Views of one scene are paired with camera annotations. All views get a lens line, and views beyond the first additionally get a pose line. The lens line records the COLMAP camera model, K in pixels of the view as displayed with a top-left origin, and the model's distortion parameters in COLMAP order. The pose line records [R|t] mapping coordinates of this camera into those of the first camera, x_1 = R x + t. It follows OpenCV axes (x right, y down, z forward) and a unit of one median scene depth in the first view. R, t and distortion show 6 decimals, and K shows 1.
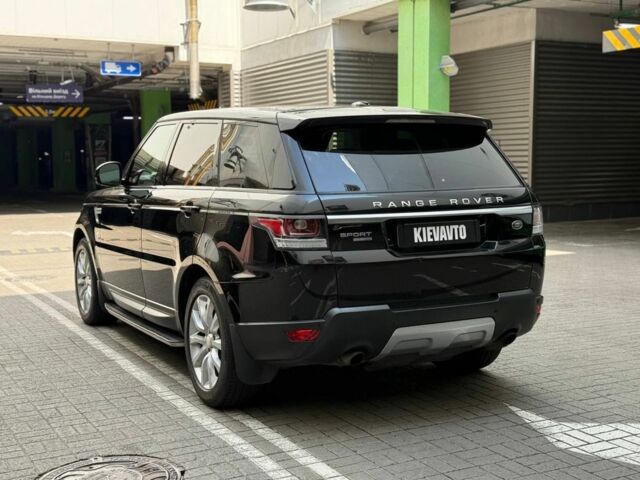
lens RADIAL K [[890.2, 0, 321.0], [0, 890.2, 238.7], [0, 0, 1]] dist [0.128634, 0.000000]
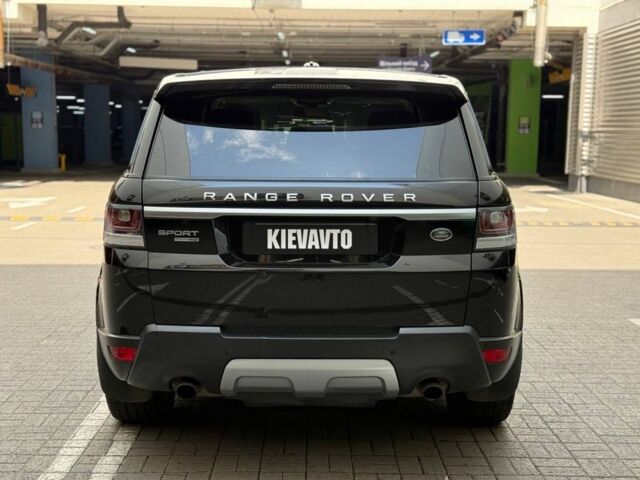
lens RADIAL K [[890.2, 0, 320.1], [0, 890.2, 240.7], [0, 0, 1]] dist [0.128634, 0.000000]
pose [[0.886693, 0.075144, -0.456211, 0.452739], [-0.060216, 0.997069, 0.047193, -0.037723], [0.458420, -0.014375, 0.888619, 0.329116]]
